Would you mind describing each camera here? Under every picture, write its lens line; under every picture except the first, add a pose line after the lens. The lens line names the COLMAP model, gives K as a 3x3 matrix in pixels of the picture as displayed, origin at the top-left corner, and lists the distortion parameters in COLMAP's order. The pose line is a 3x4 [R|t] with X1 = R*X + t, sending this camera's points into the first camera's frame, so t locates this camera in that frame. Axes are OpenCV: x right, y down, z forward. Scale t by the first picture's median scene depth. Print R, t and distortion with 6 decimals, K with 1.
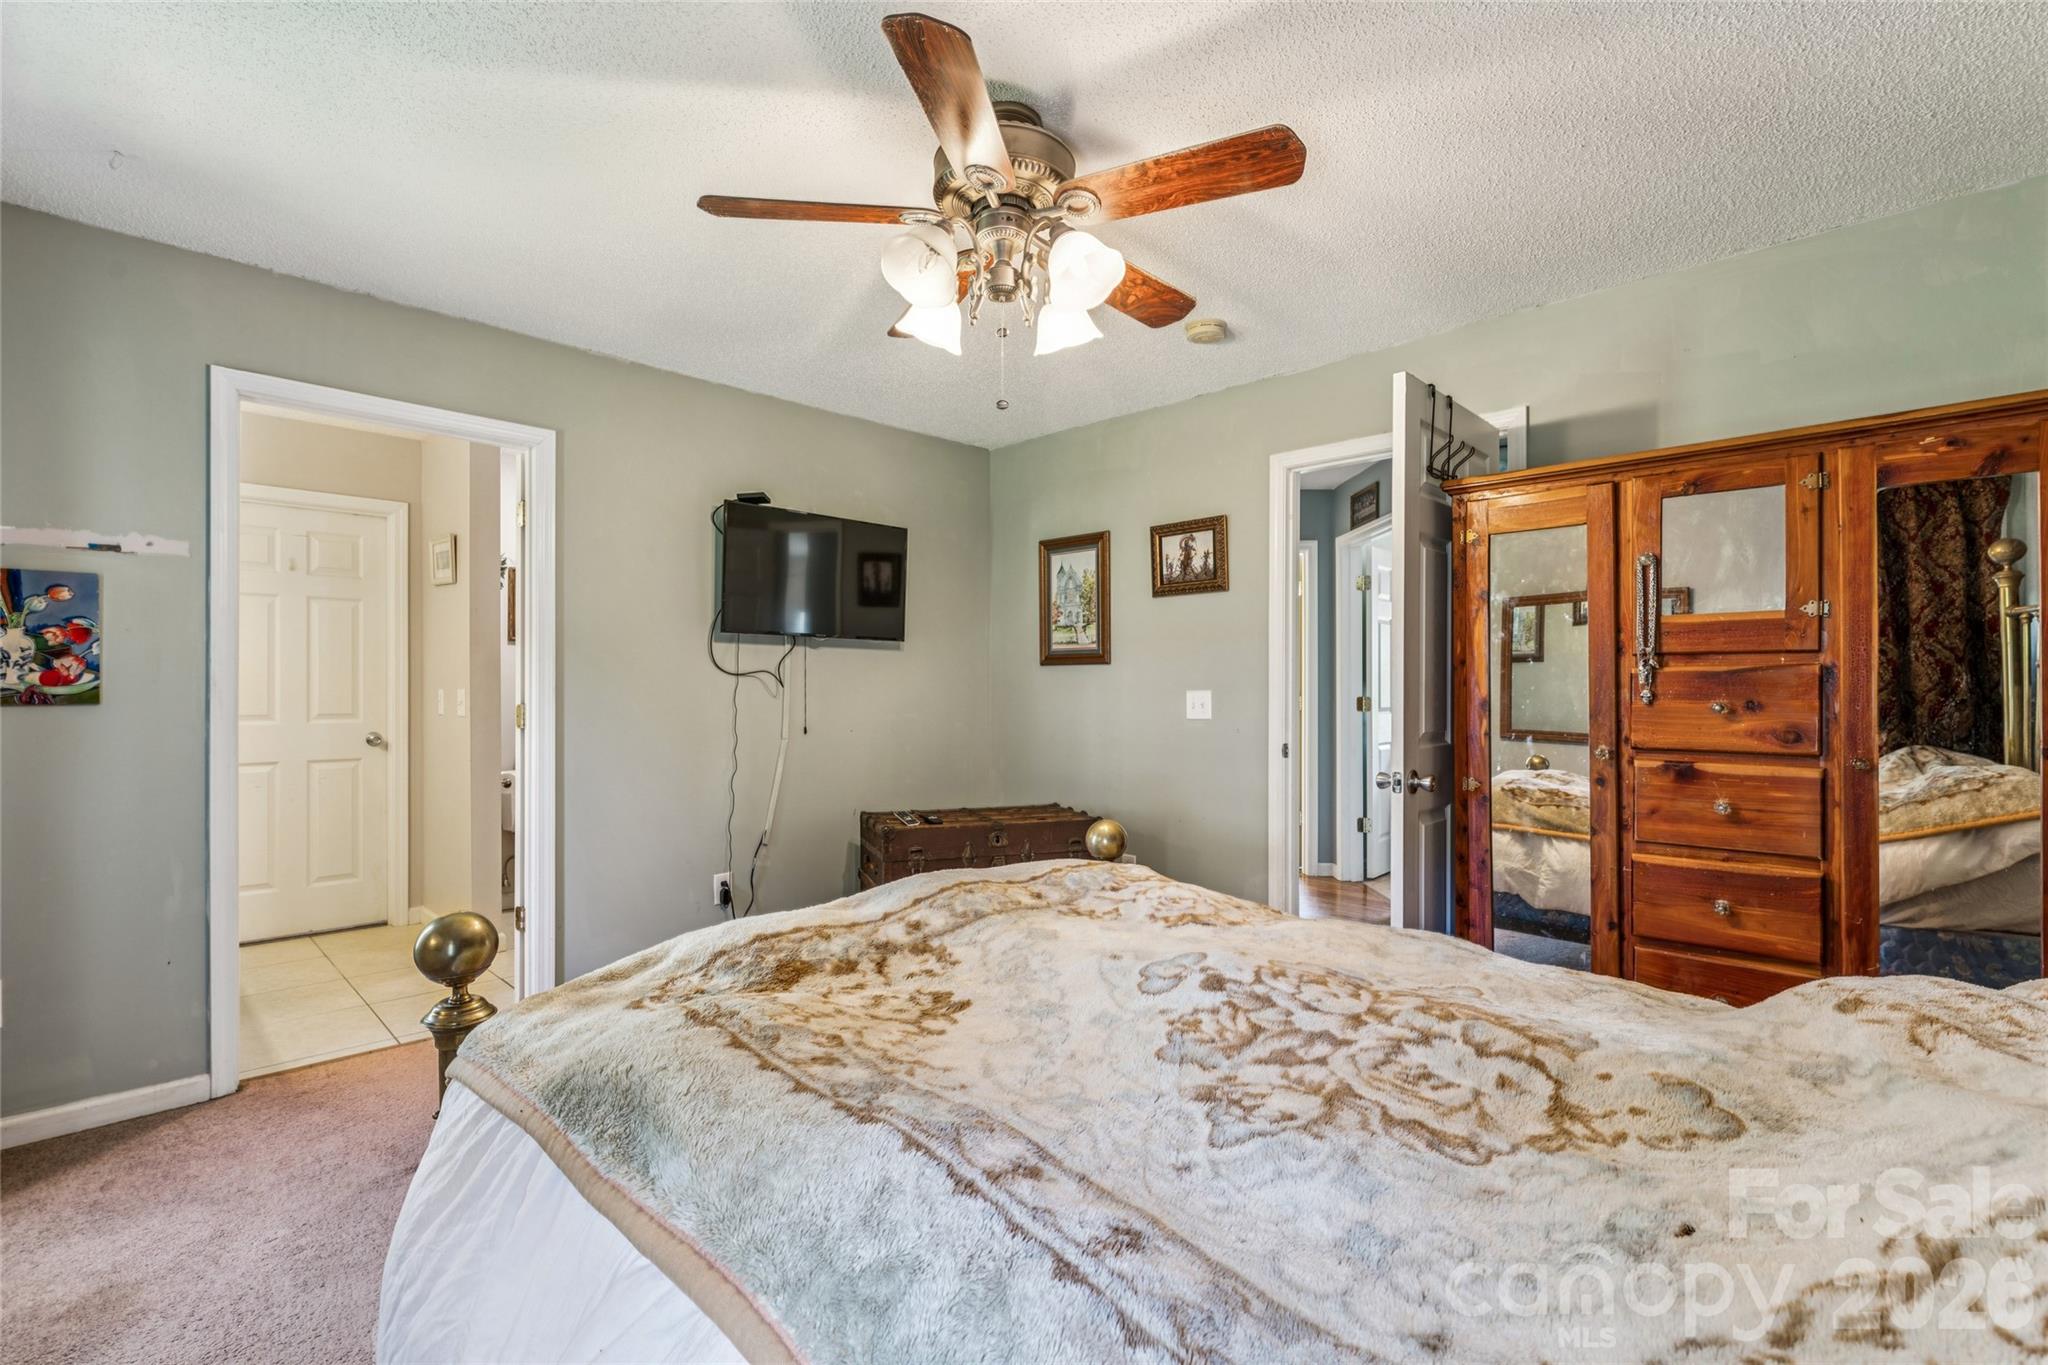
lens RADIAL K [[923.0, 0, 1029.0], [0, 923.0, 686.0], [0, 0, 1]] dist [0.002621, 0.000422]
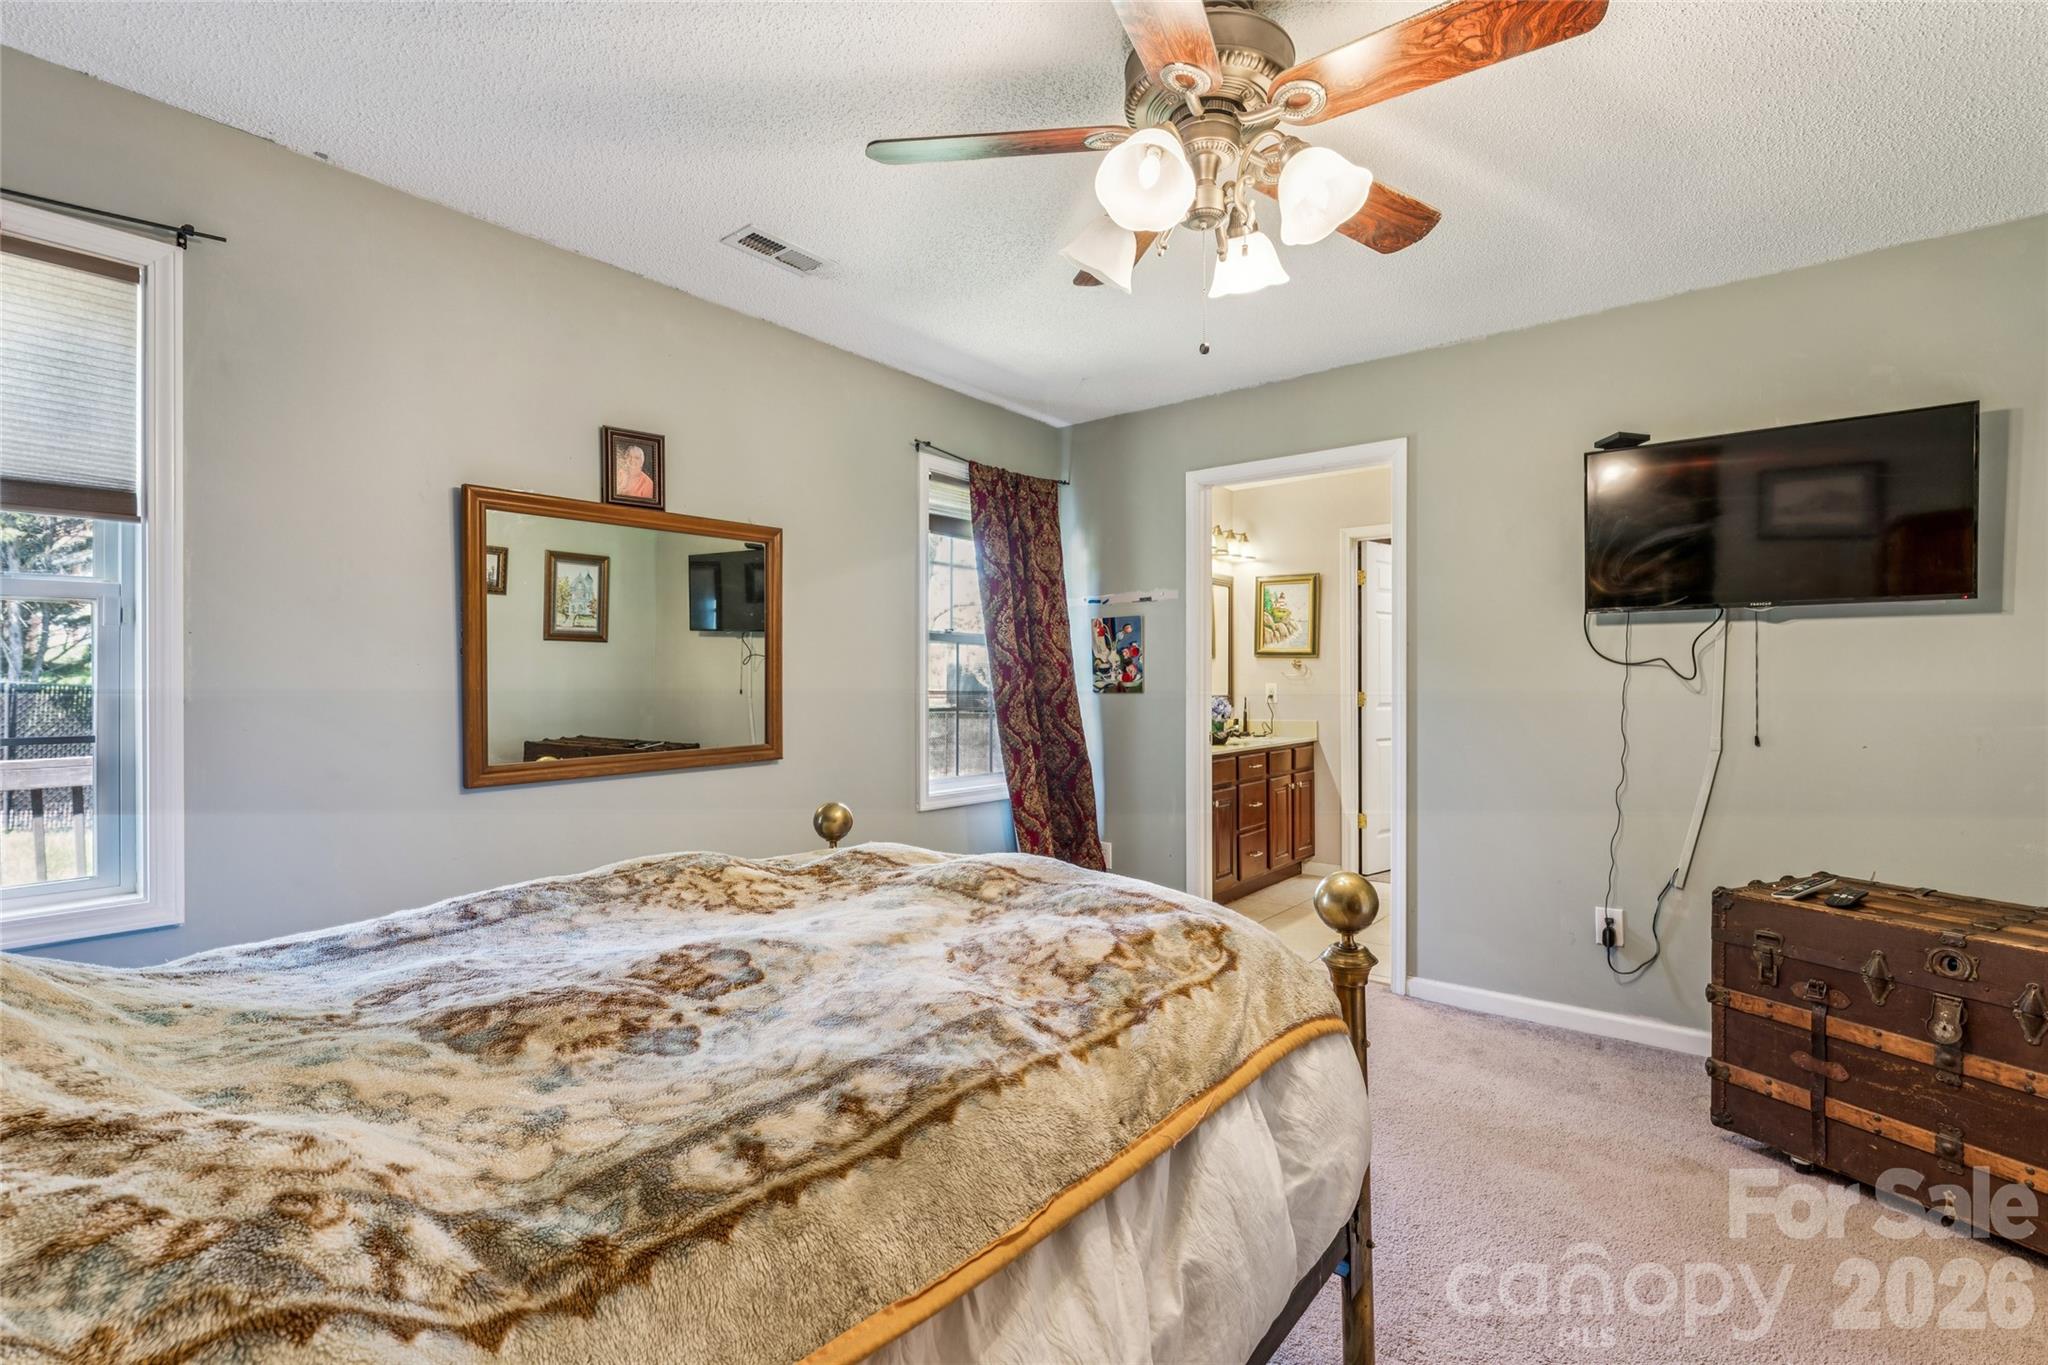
lens RADIAL K [[923.0, 0, 1039.6], [0, 923.0, 678.7], [0, 0, 1]] dist [0.002621, 0.000422]
pose [[0.103568, -0.002995, -0.994618, 0.655069], [0.008288, 0.999963, -0.002148, -0.003427], [0.994588, -0.008021, 0.103589, 0.632683]]
